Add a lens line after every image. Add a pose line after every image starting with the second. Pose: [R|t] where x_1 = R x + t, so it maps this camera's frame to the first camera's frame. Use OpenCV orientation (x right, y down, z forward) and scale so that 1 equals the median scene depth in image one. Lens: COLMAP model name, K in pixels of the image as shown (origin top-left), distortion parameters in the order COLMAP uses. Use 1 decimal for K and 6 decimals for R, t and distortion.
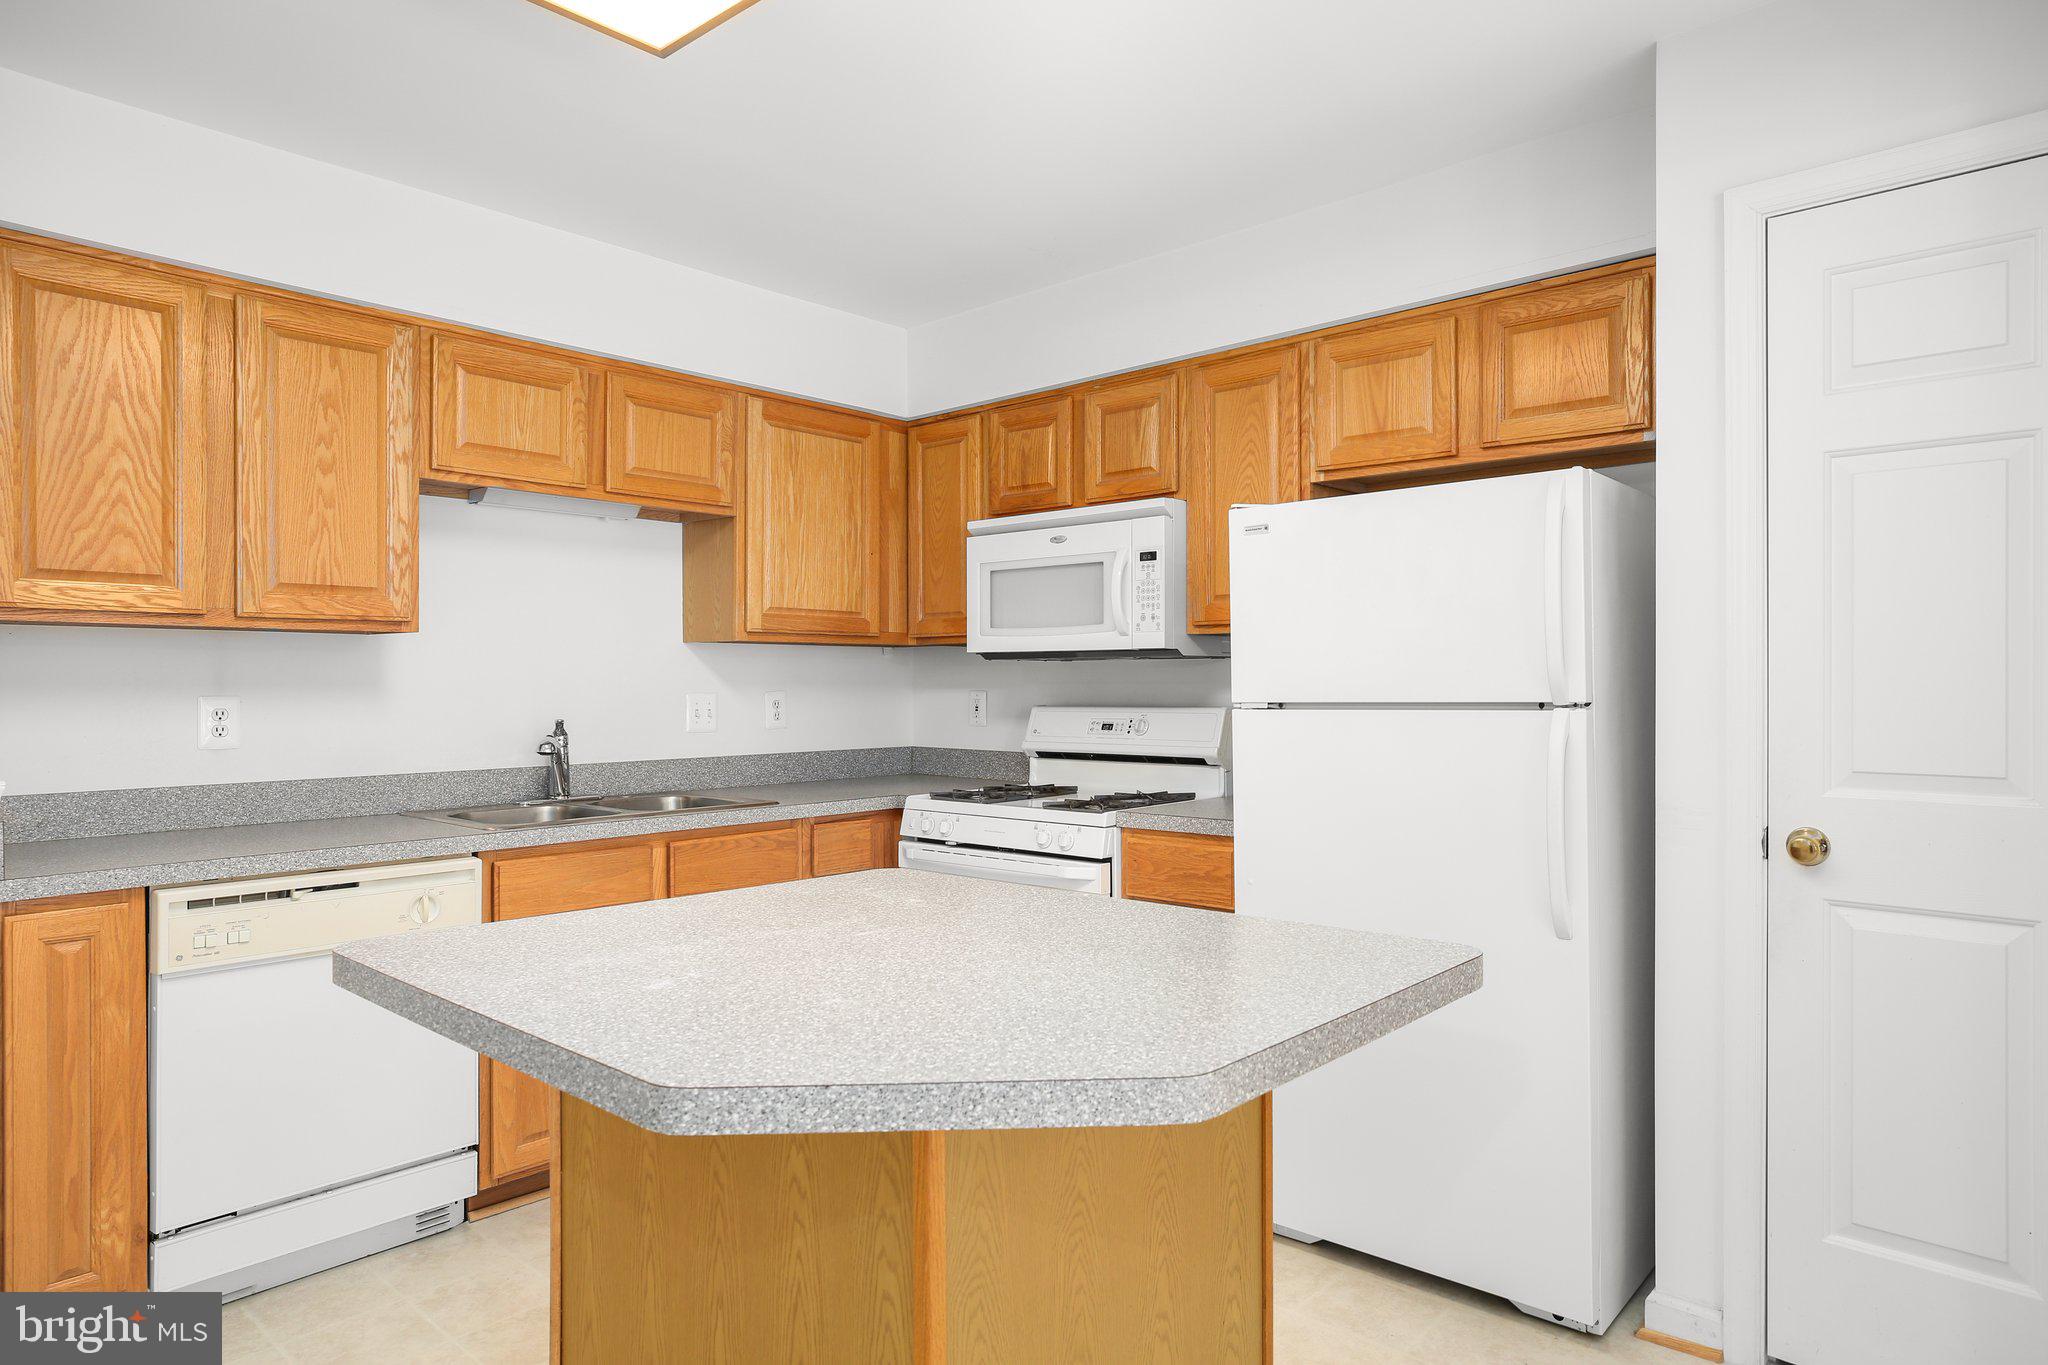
lens RADIAL K [[1209.7, 0, 1041.7], [0, 1209.7, 675.3], [0, 0, 1]] dist [-0.021169, 0.009345]
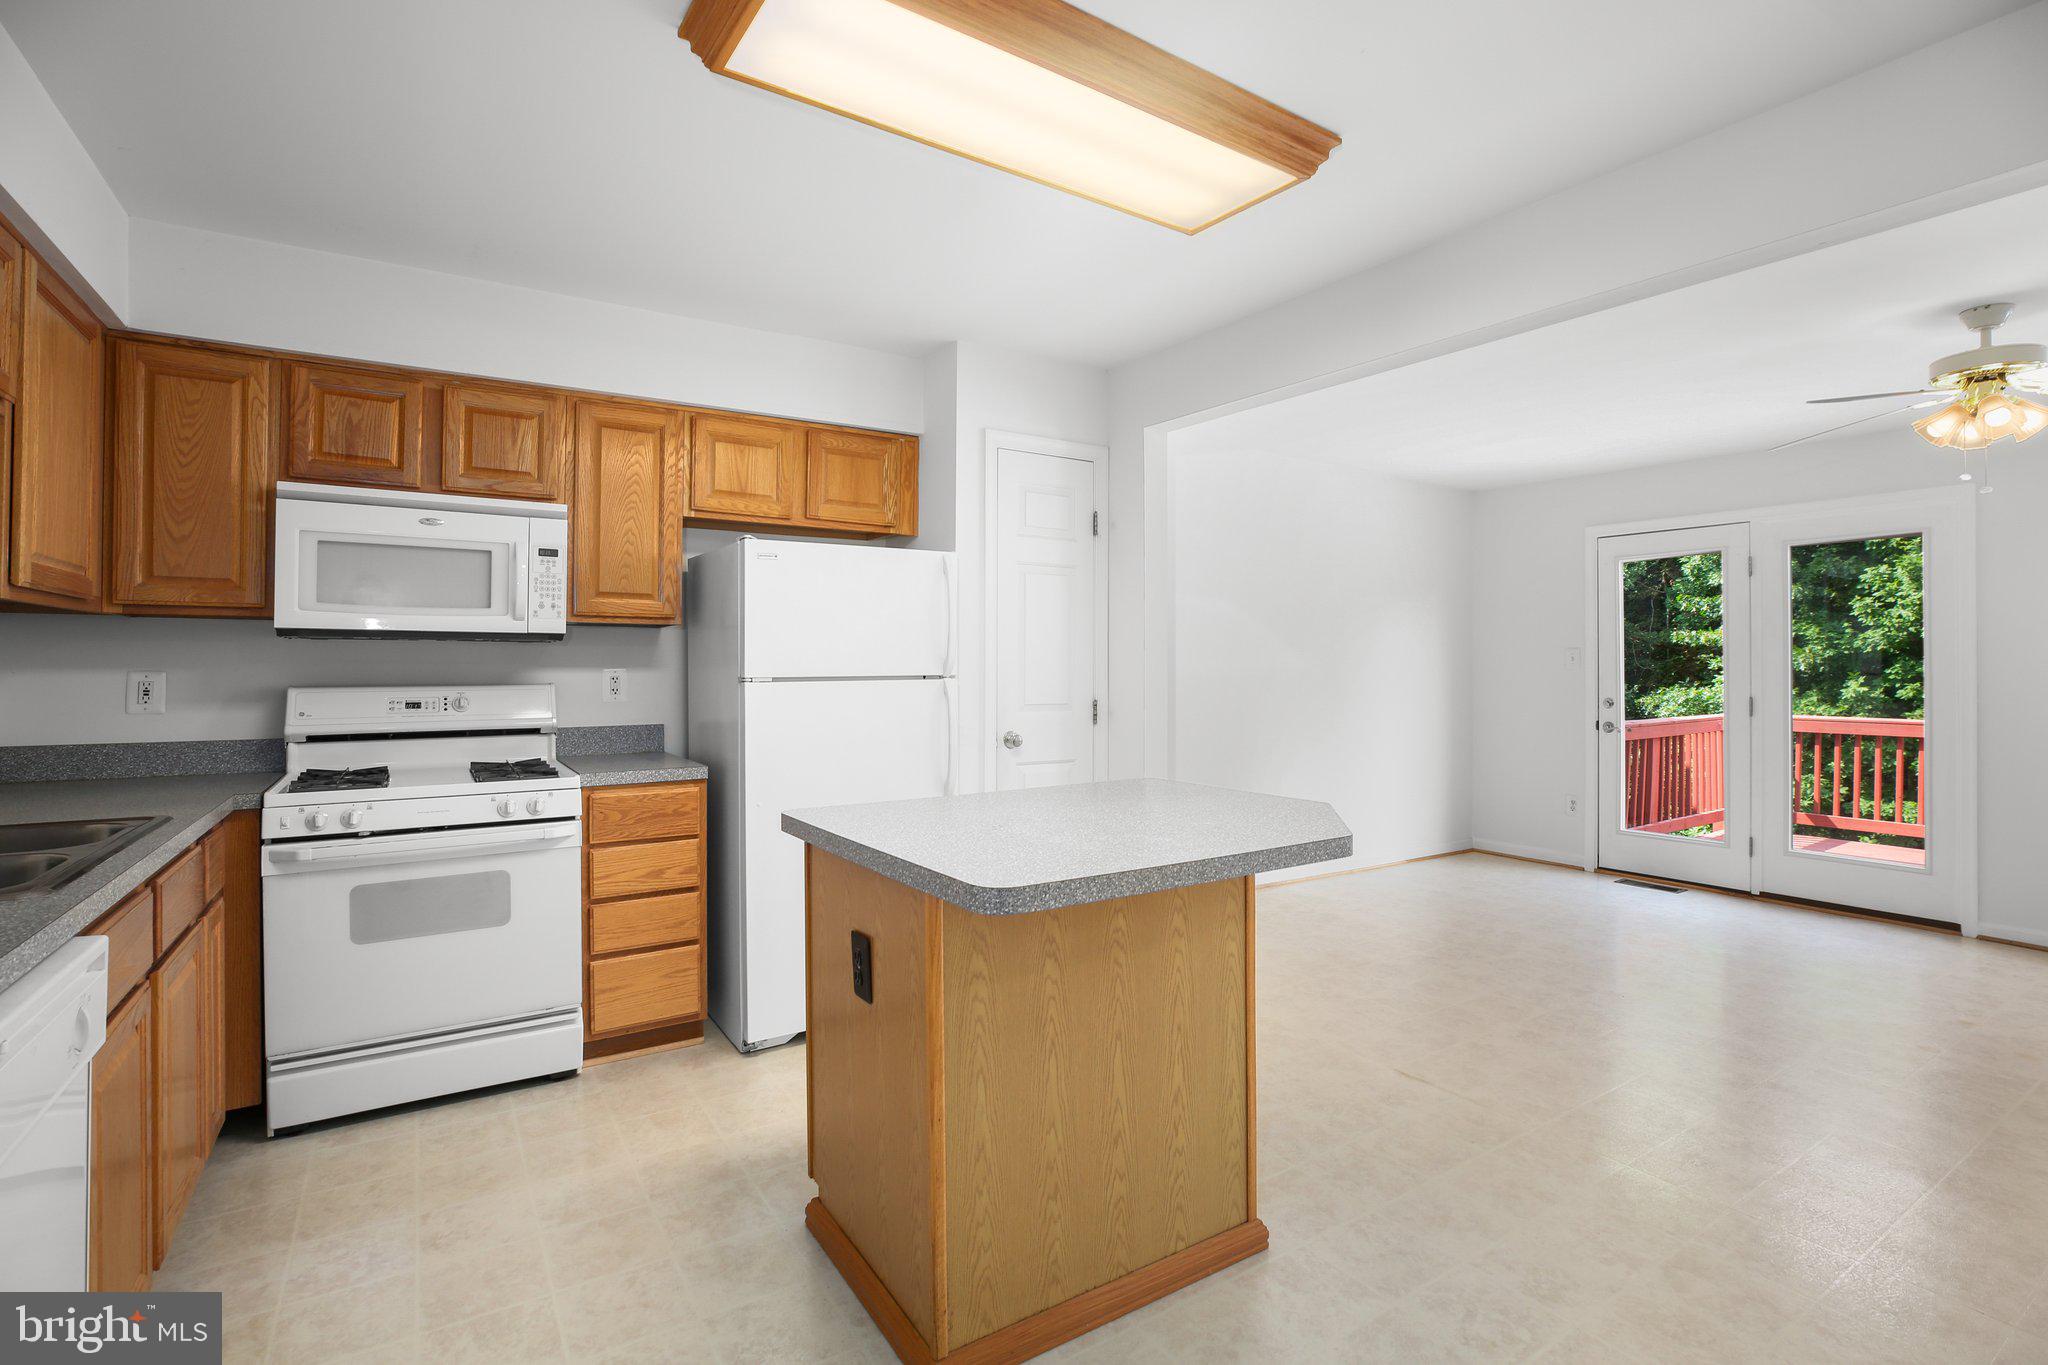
lens RADIAL K [[947.1, 0, 1017.2], [0, 947.1, 659.9], [0, 0, 1]] dist [-0.031611, 0.006887]
pose [[0.268513, 0.008905, 0.963235, -0.652452], [-0.008725, 0.999939, -0.006813, 0.005387], [-0.963237, -0.006575, 0.268574, 0.329658]]
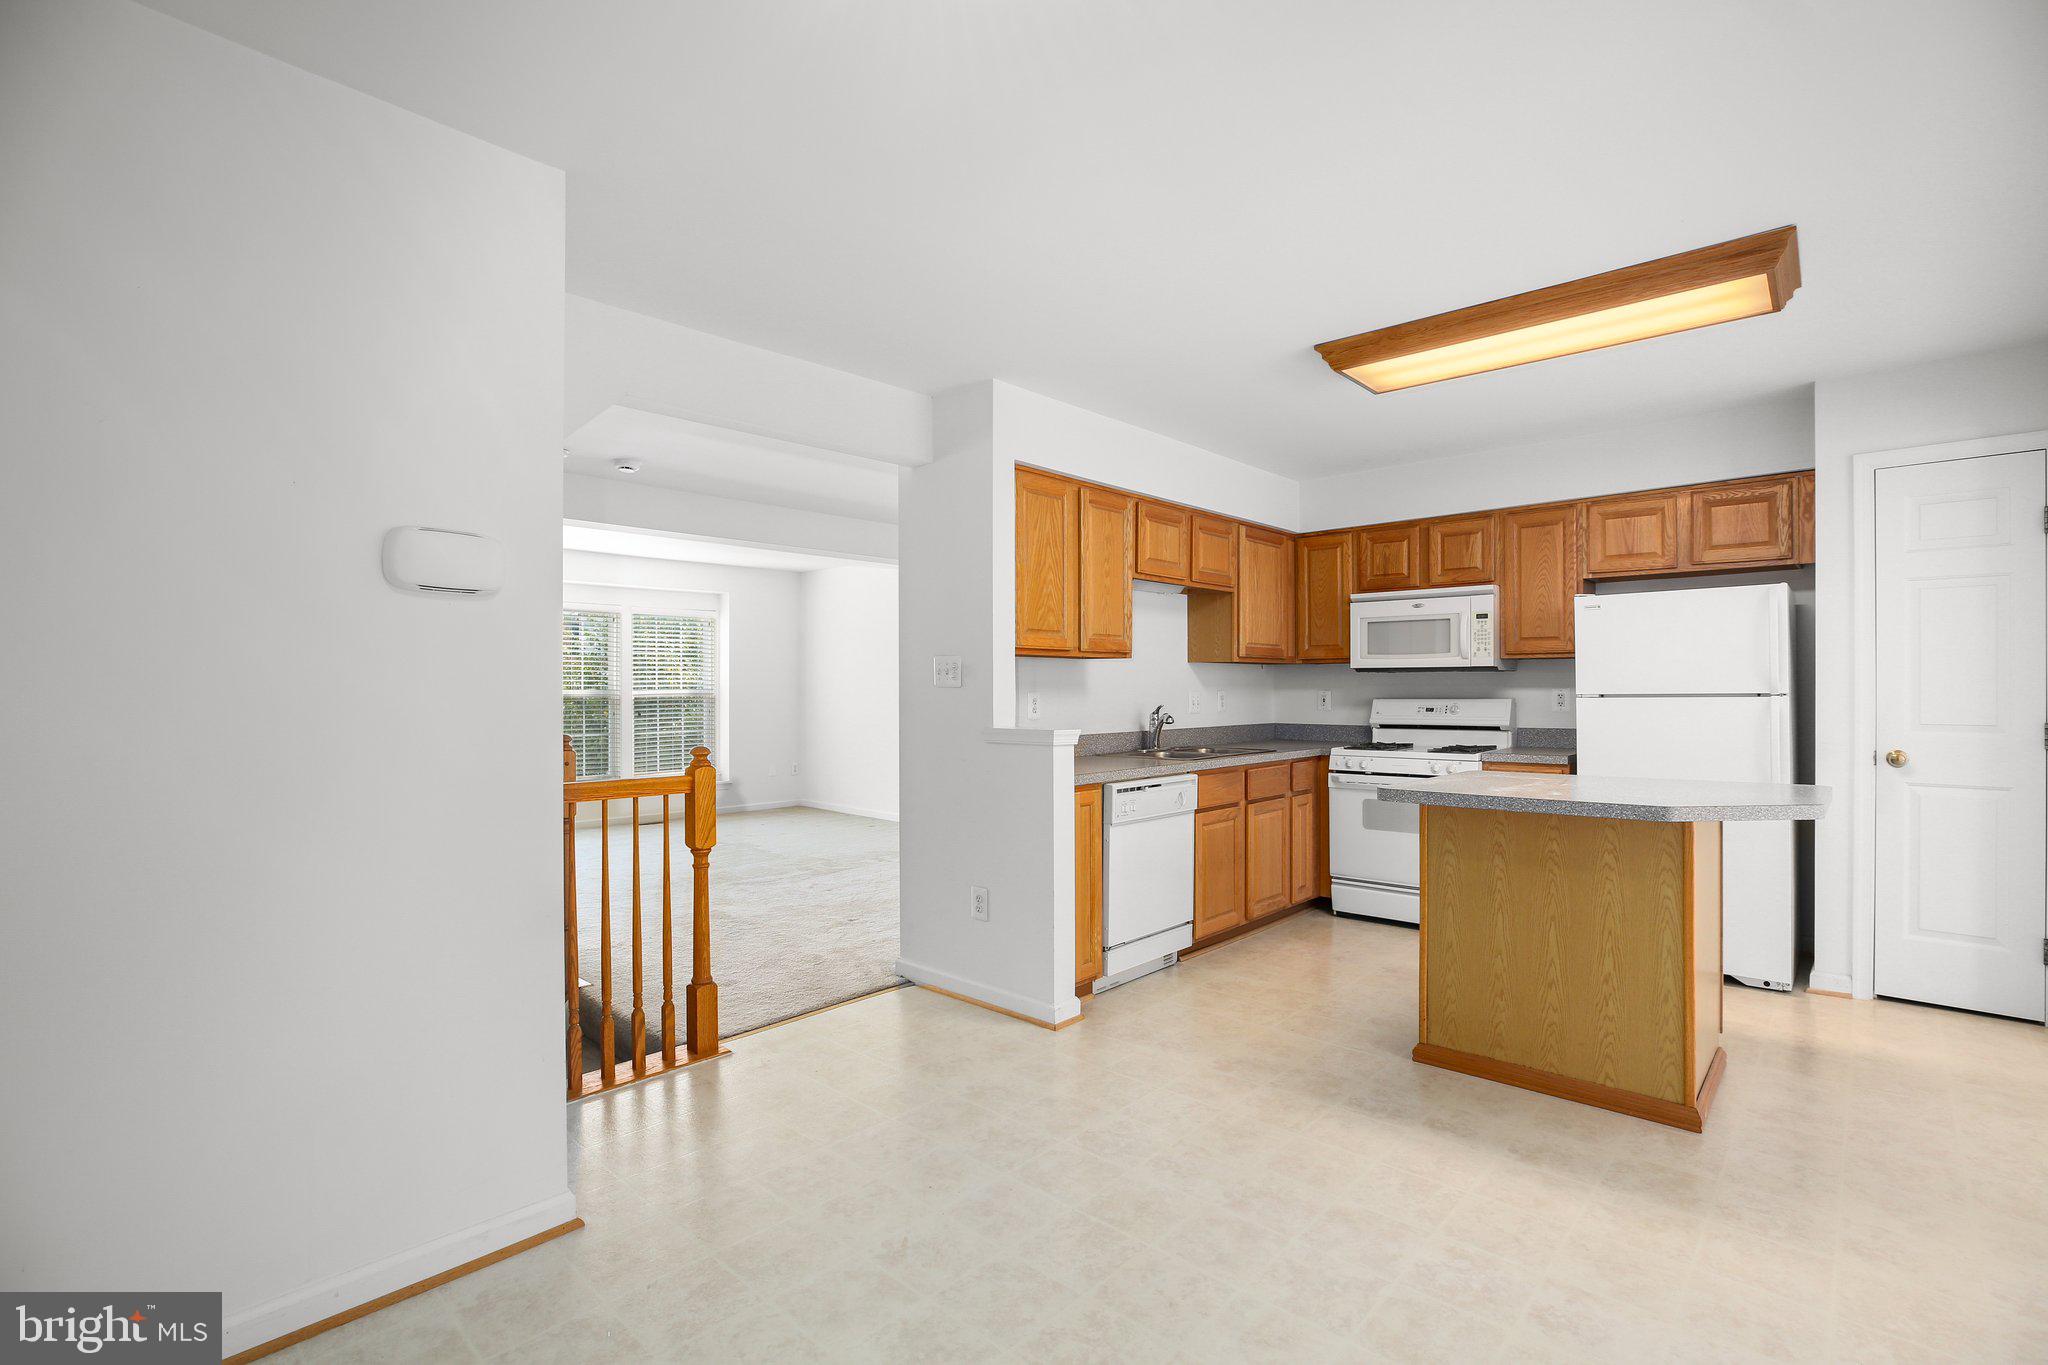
lens RADIAL K [[947.1, 0, 1047.2], [0, 947.1, 685.5], [0, 0, 1]] dist [-0.031611, 0.006887]
pose [[0.999992, -0.000131, -0.003957, -0.569093], [0.000144, 0.999995, 0.003192, 0.002308], [0.003957, -0.003192, 0.999987, -0.437136]]
